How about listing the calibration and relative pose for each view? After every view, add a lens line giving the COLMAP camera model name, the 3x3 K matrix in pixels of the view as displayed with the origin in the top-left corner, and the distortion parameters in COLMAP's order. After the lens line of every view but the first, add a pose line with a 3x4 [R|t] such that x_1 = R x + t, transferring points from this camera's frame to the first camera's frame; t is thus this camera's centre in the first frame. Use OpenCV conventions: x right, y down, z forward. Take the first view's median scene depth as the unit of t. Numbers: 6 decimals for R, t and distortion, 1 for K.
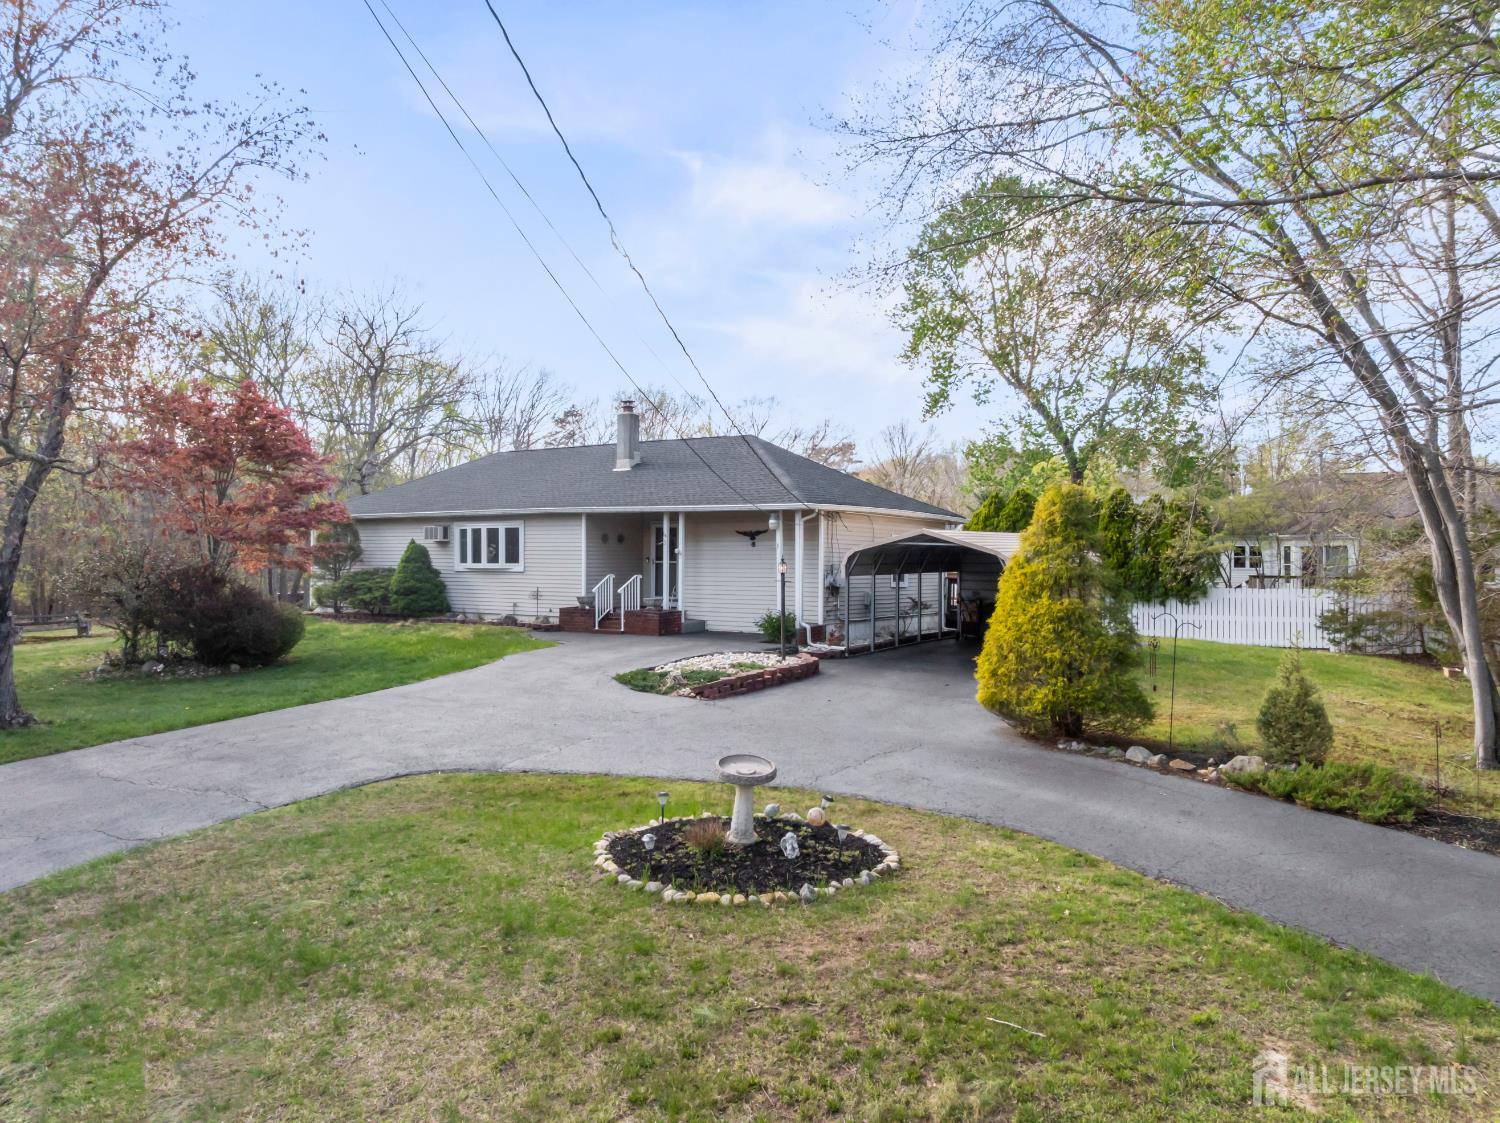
lens RADIAL K [[1056.6, 0, 750.0], [0, 1056.6, 561.5], [0, 0, 1]] dist [-0.039228, -0.000549]
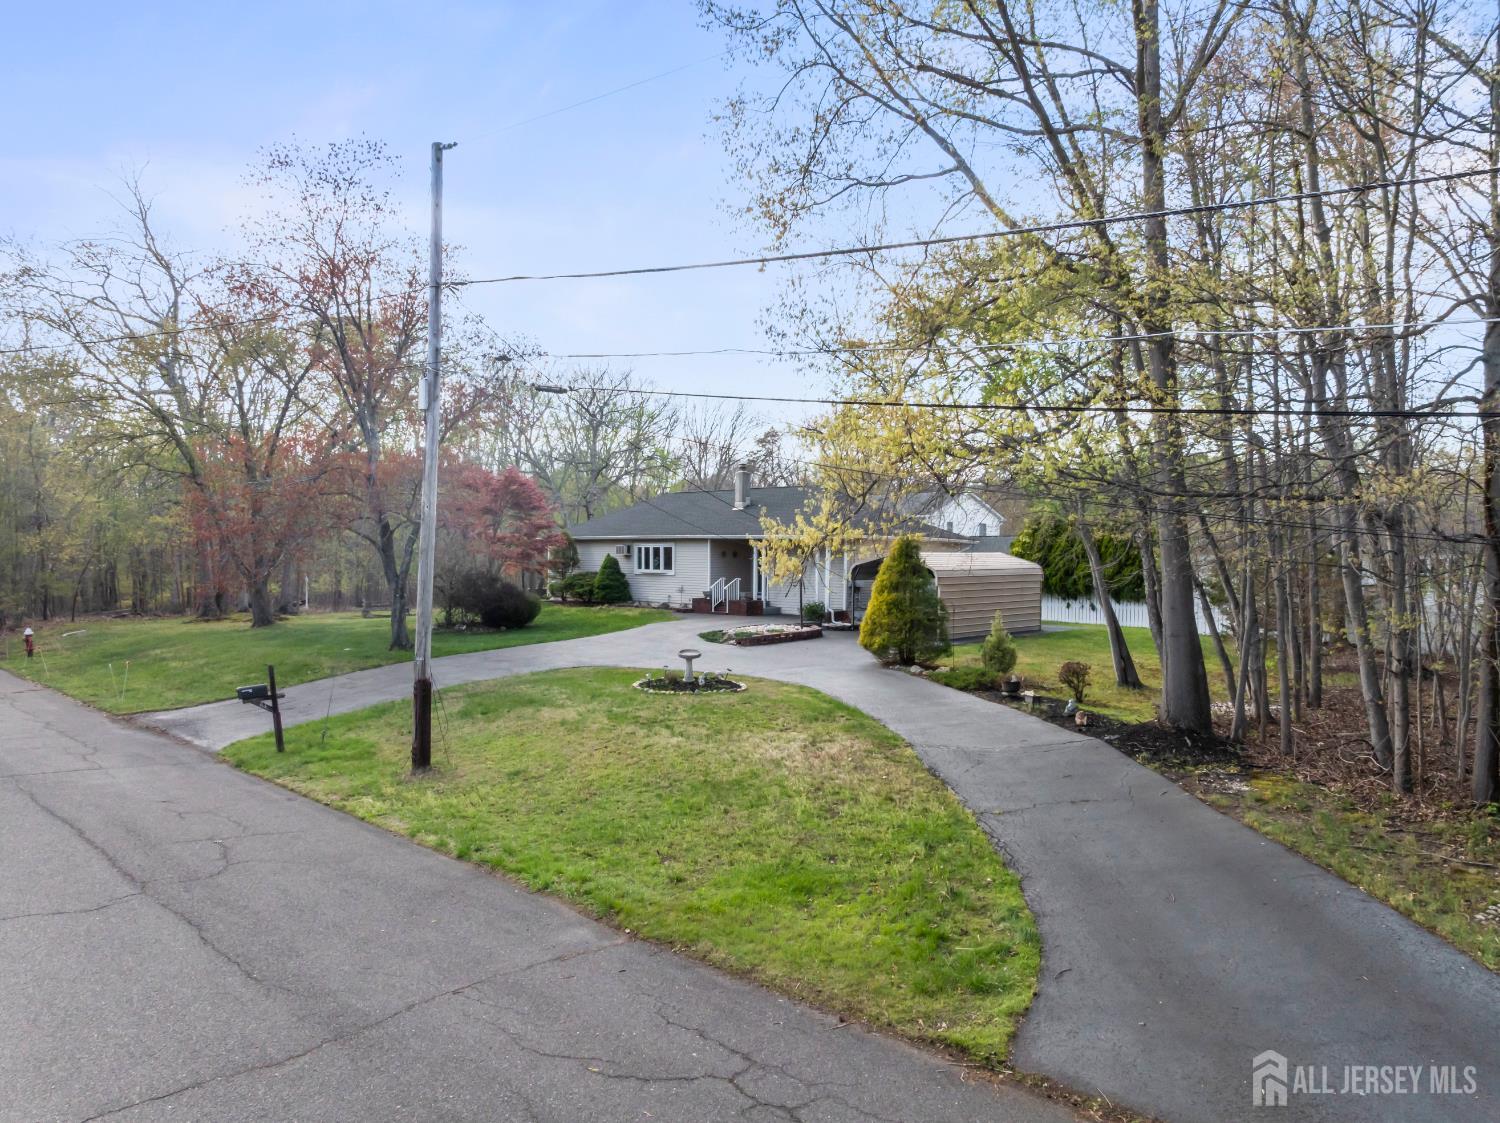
lens RADIAL K [[1056.6, 0, 750.0], [0, 1056.6, 561.5], [0, 0, 1]] dist [-0.039228, -0.000549]
pose [[0.976554, 0.005859, -0.215191, 0.235774], [-0.005915, 0.999982, 0.000384, -0.012173], [0.215189, 0.000898, 0.976572, -0.514915]]
